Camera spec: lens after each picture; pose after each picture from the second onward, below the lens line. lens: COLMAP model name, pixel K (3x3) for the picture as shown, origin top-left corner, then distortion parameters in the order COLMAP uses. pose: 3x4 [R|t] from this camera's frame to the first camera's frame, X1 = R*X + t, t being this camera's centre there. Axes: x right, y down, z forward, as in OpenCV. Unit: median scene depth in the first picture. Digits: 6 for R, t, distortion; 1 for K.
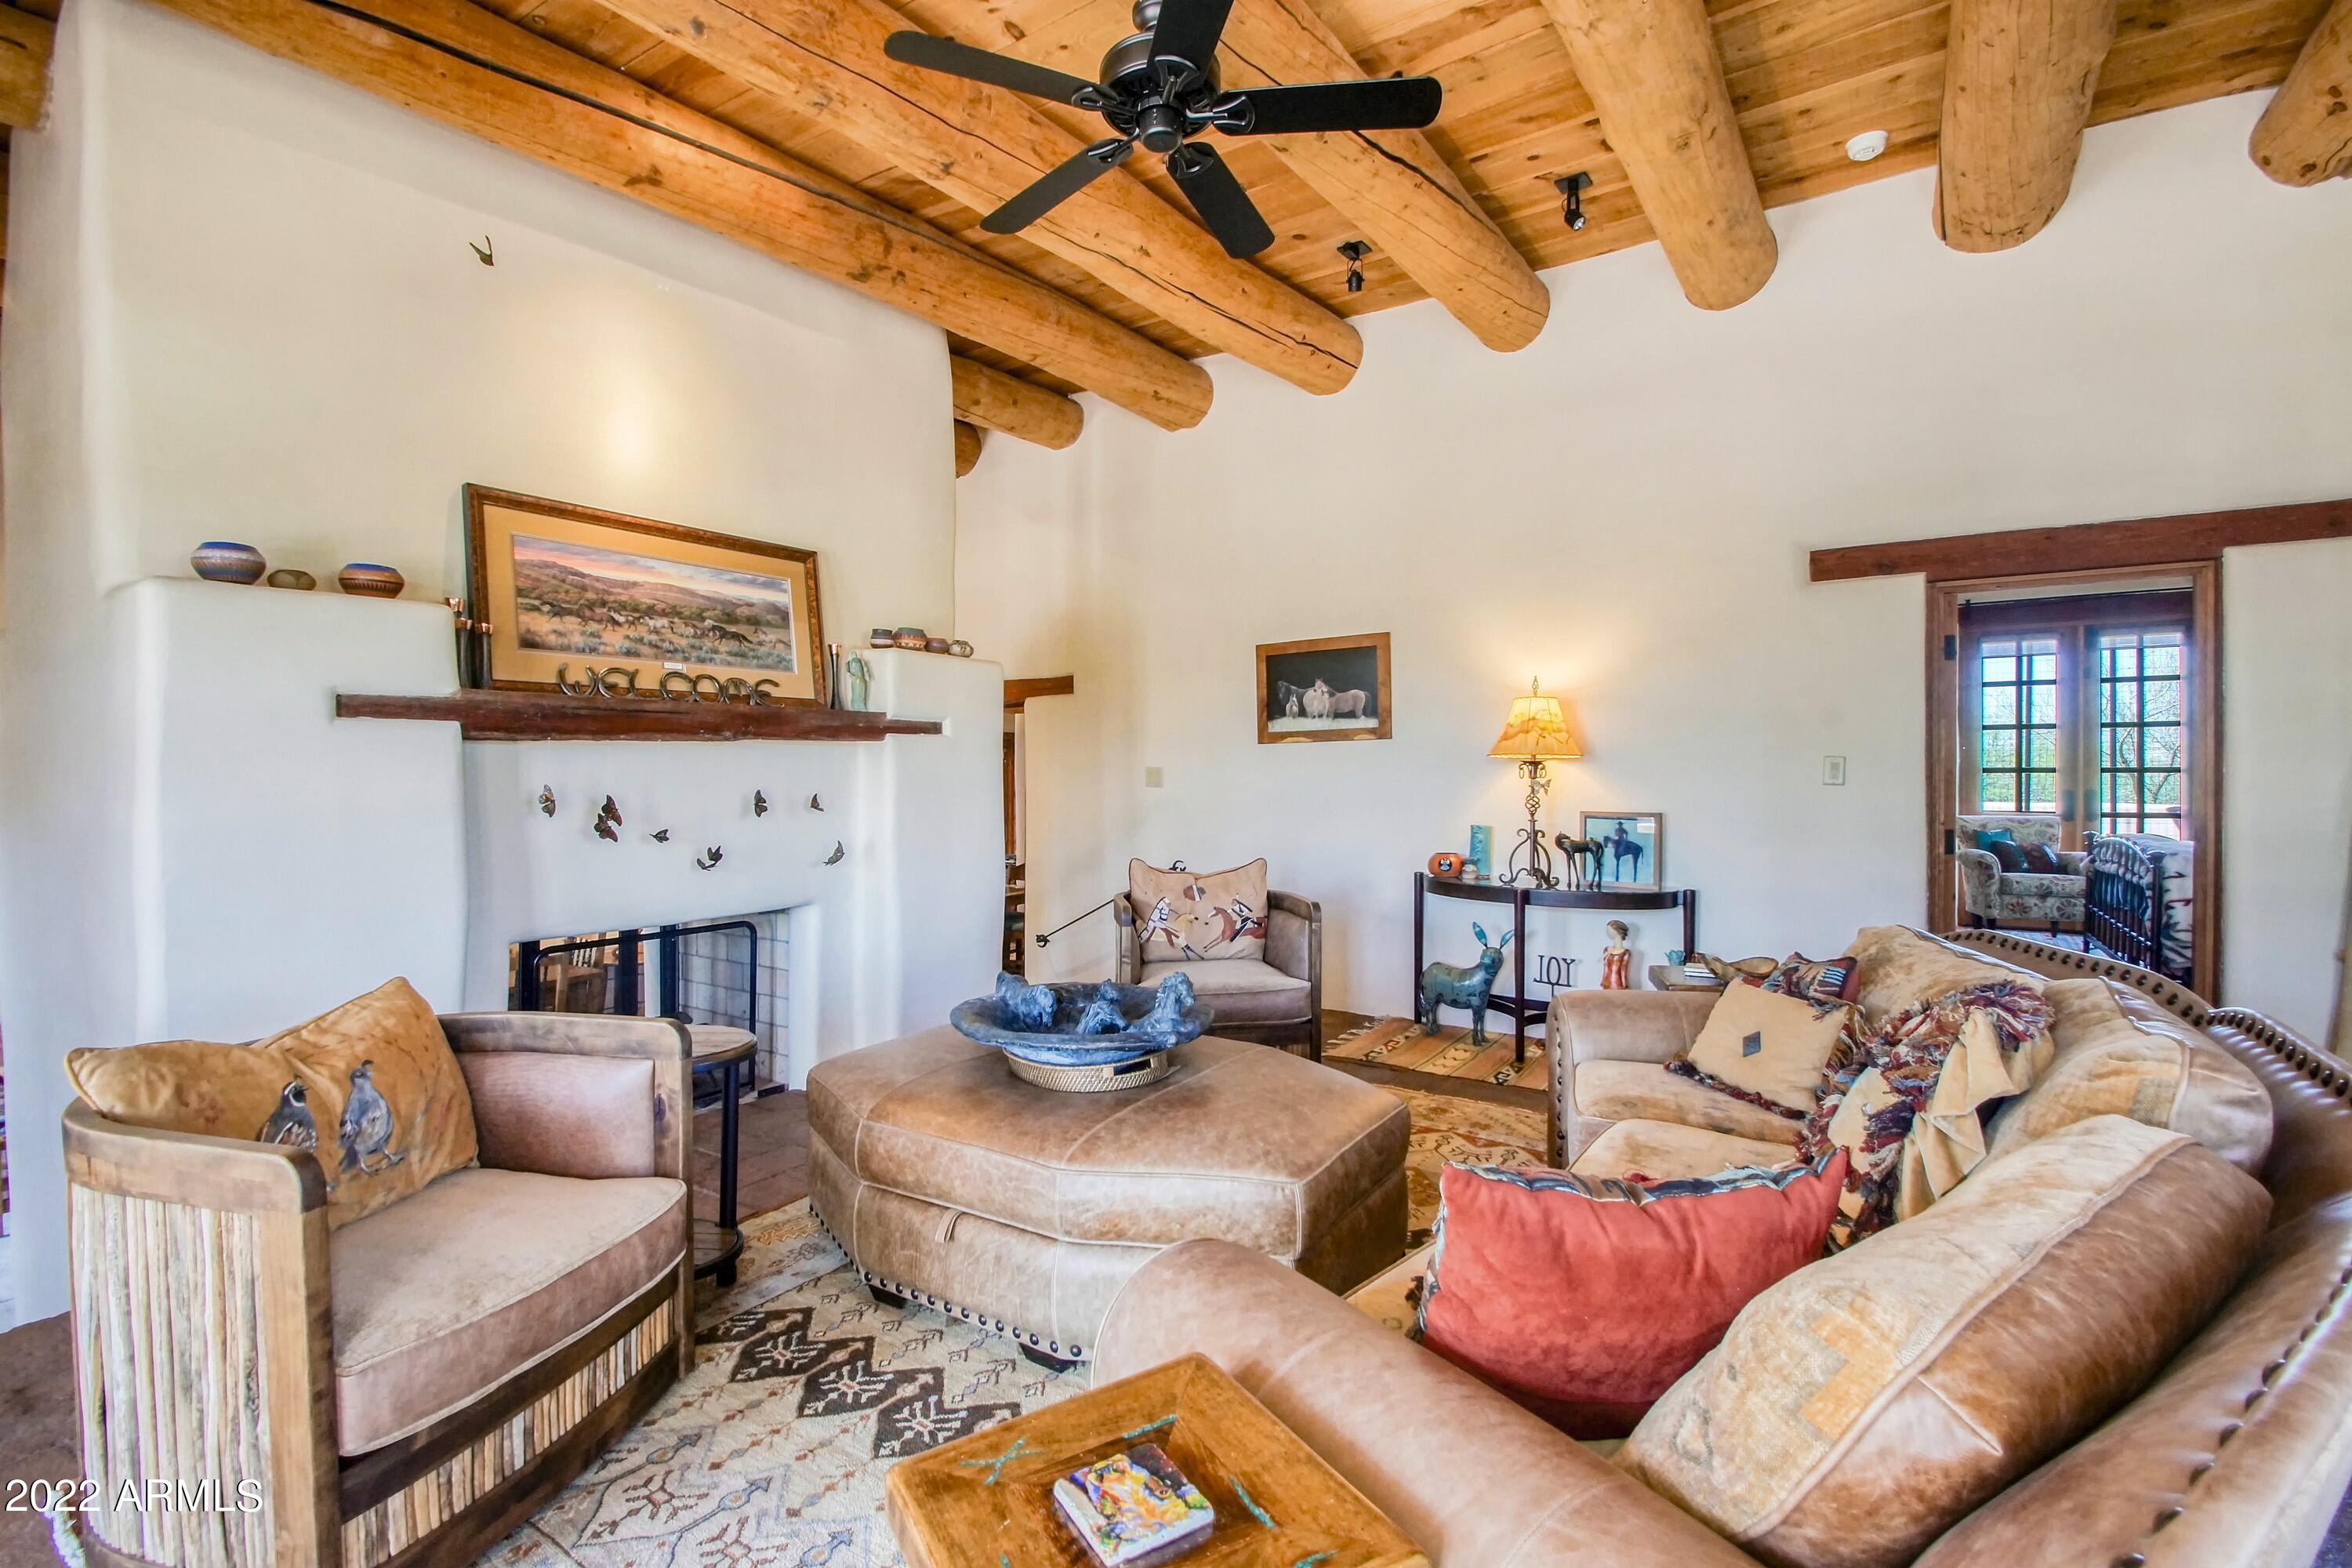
lens RADIAL K [[1052.1, 0, 1177.2], [0, 1052.1, 772.8], [0, 0, 1]] dist [0.009091, -0.008960]
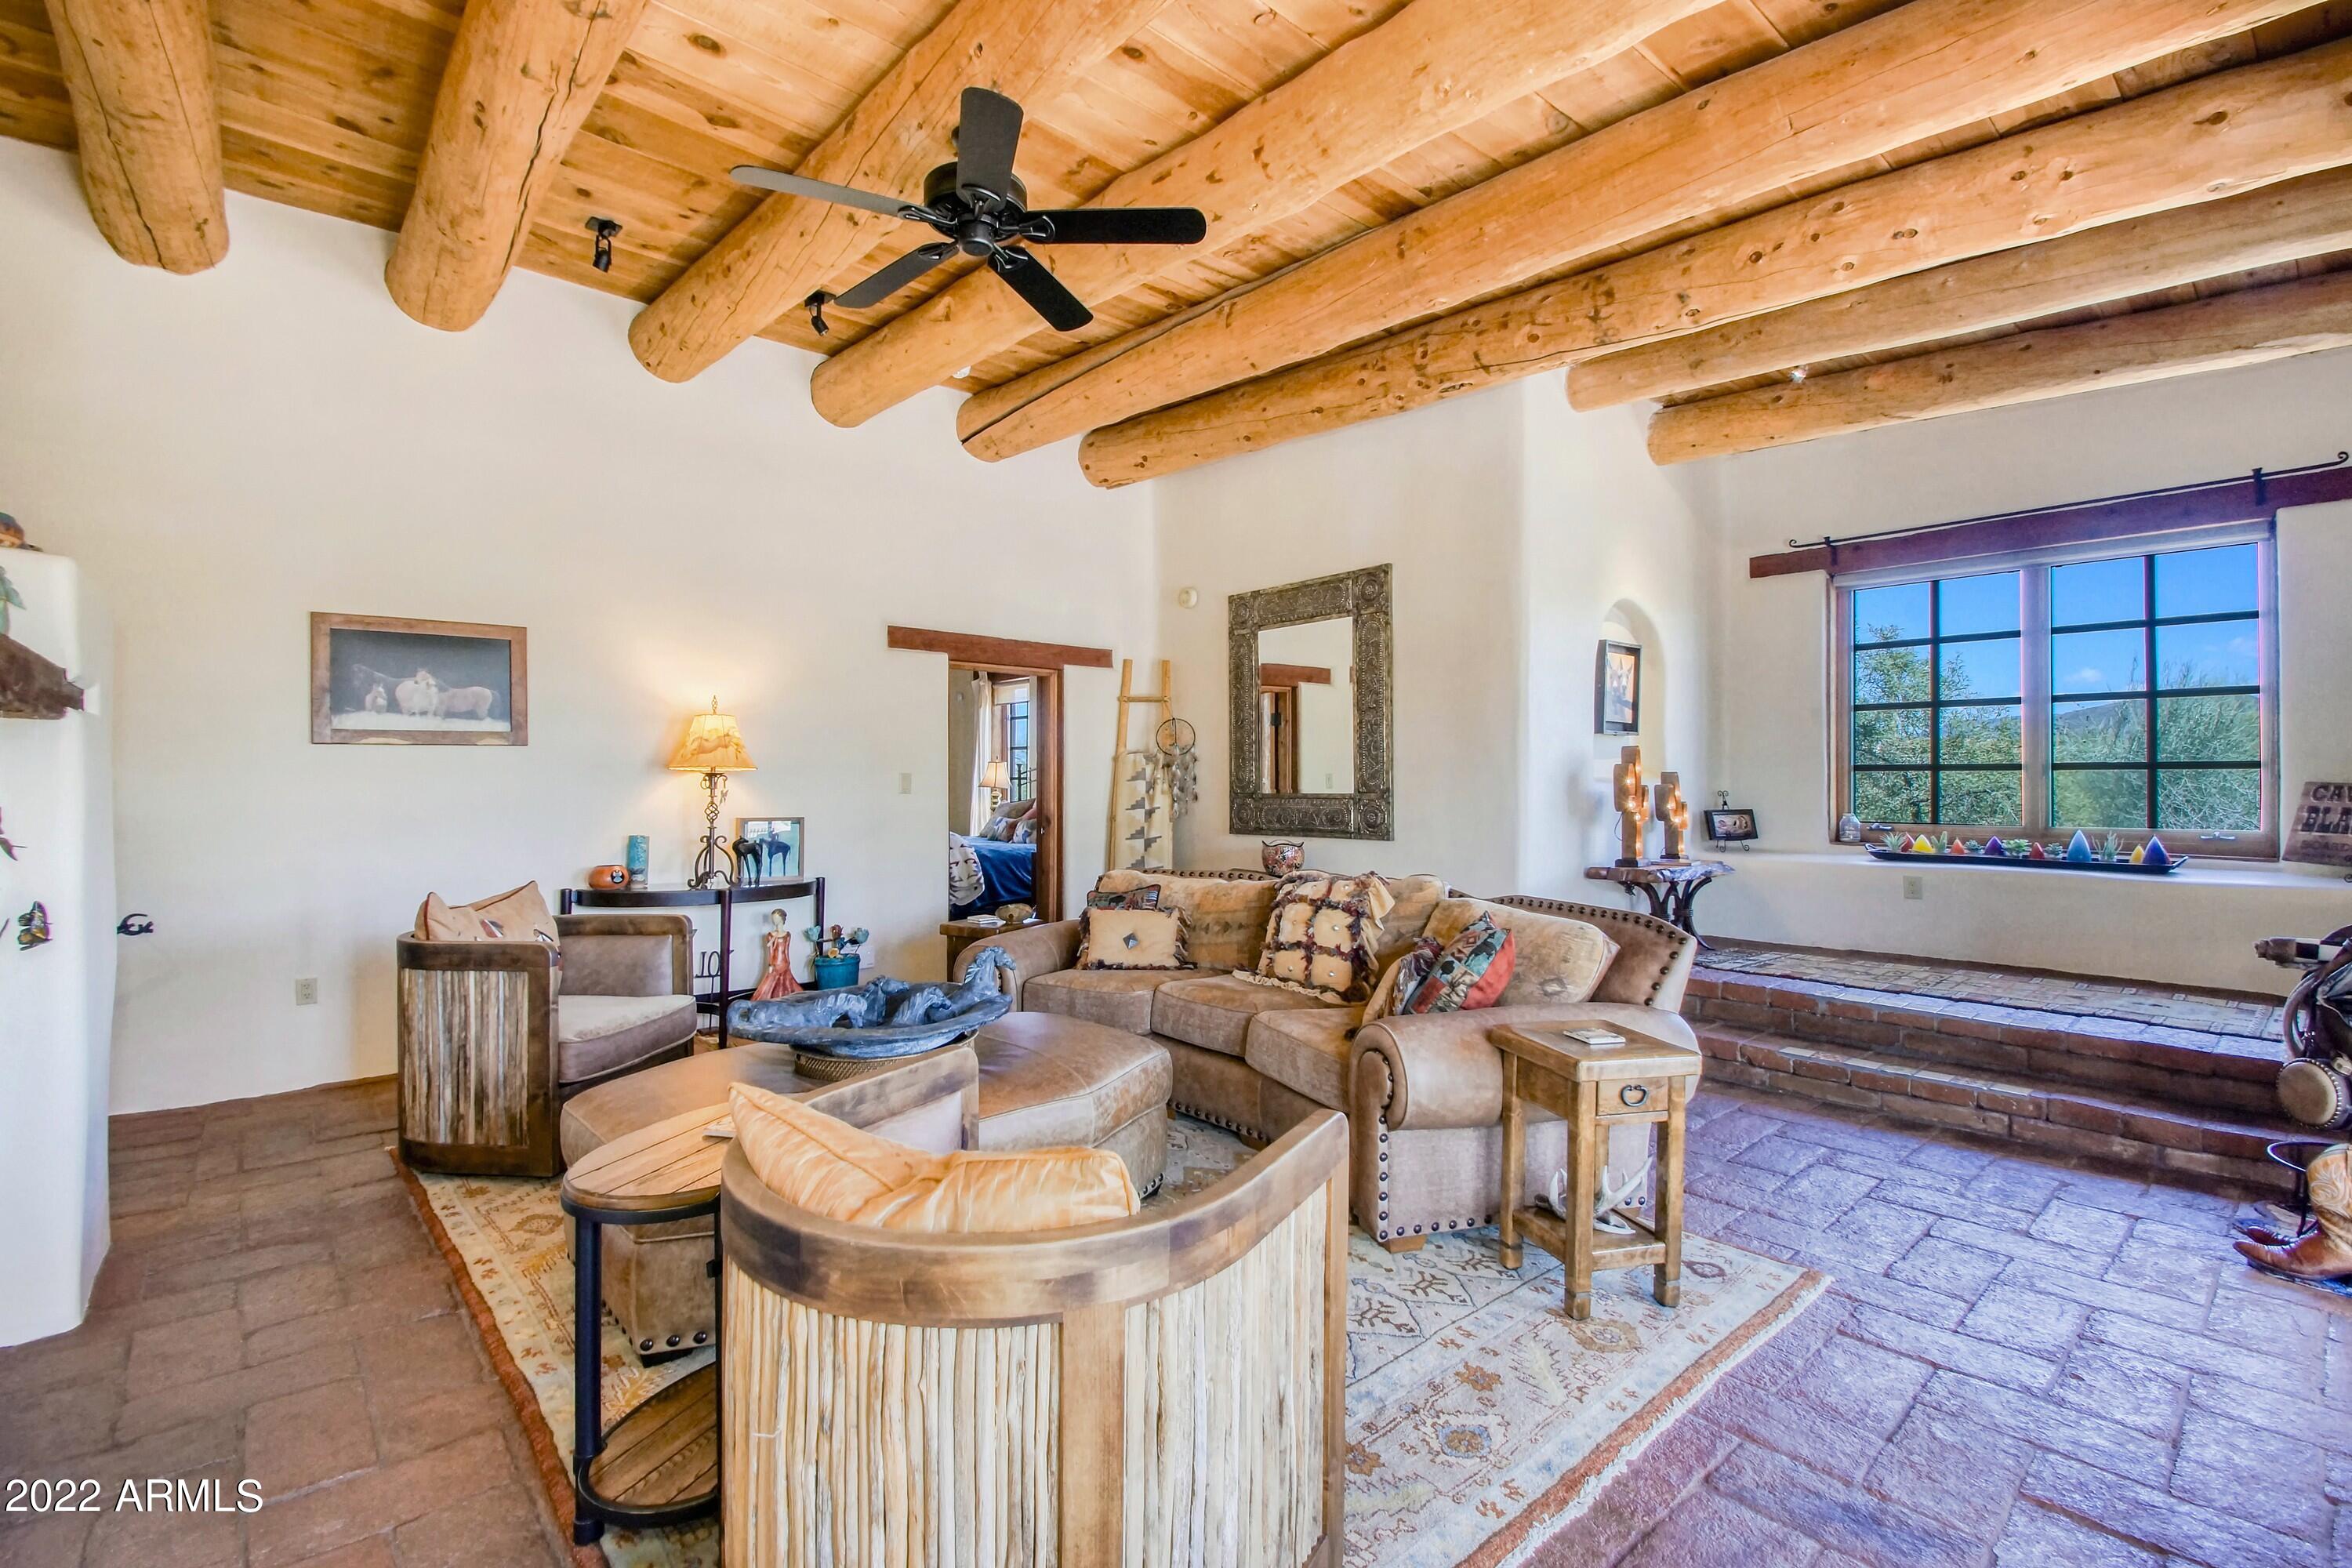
lens RADIAL K [[1052.1, 0, 1169.1], [0, 1052.1, 784.1], [0, 0, 1]] dist [0.009091, -0.008960]
pose [[0.265501, 0.004116, 0.964102, -0.673632], [-0.002931, 0.999990, -0.003462, 0.003120], [-0.964106, -0.001906, 0.265510, 0.292193]]
